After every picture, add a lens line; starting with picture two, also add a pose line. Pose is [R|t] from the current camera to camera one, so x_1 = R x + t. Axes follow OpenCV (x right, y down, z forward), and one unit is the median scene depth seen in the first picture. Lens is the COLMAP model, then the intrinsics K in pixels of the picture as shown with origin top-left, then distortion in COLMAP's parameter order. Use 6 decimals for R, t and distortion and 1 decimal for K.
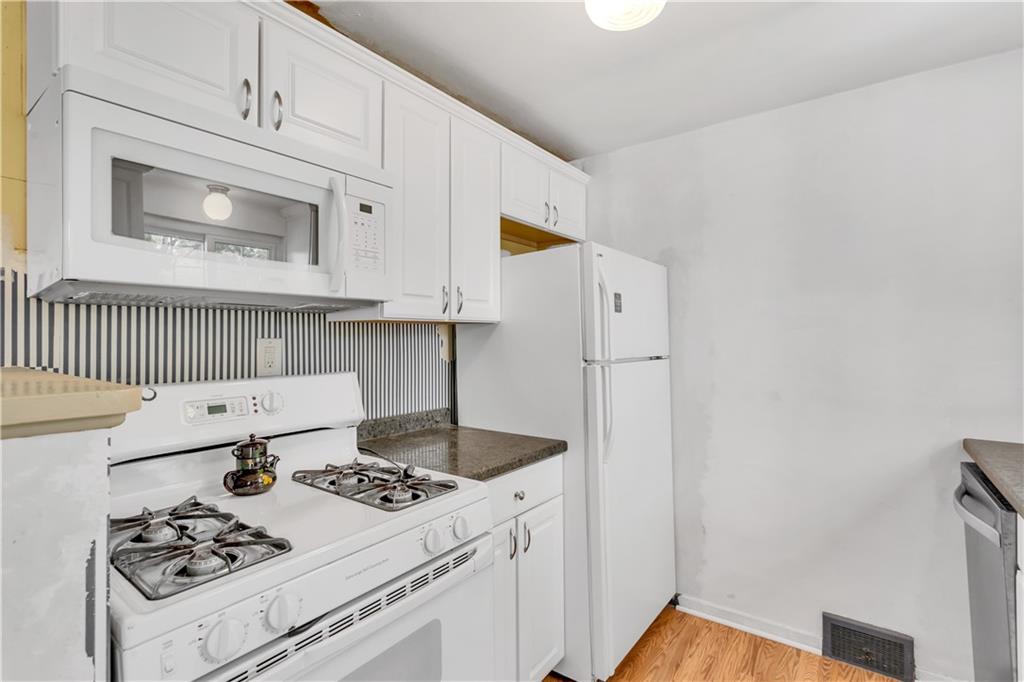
lens RADIAL K [[480.2, 0, 511.5], [0, 480.2, 337.3], [0, 0, 1]] dist [-0.000532, 0.001420]
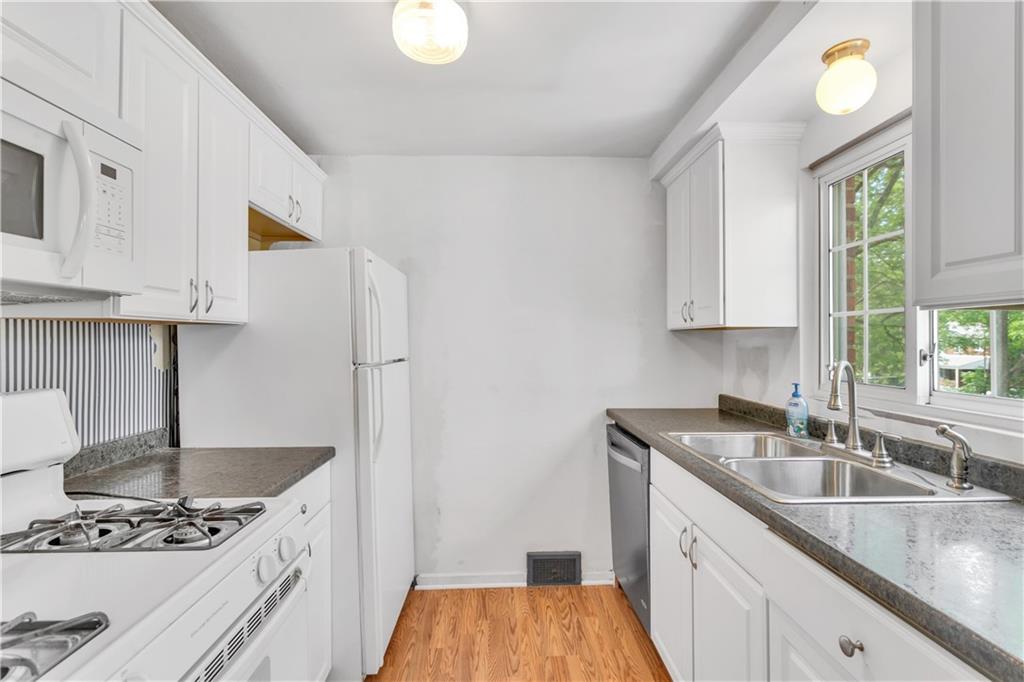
lens RADIAL K [[480.2, 0, 511.5], [0, 480.2, 337.3], [0, 0, 1]] dist [-0.000532, 0.001420]
pose [[0.784254, 0.005519, 0.620415, -0.196828], [-0.002330, 0.999980, -0.005950, -0.002113], [-0.620435, 0.003221, 0.784251, 0.006961]]
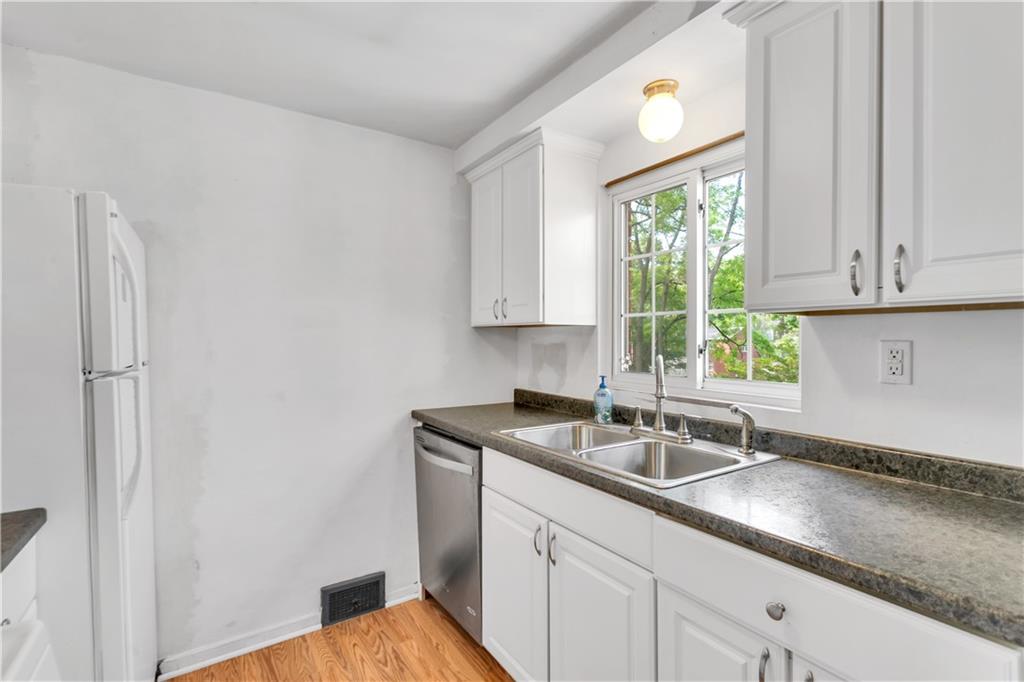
lens RADIAL K [[478.5, 0, 509.7], [0, 478.5, 337.3], [0, 0, 1]] dist [0.000738, 0.001553]
pose [[0.350196, 0.003367, 0.936670, -0.231015], [-0.004668, 0.999987, -0.001849, -0.000507], [-0.936665, -0.003725, 0.350207, 0.222037]]
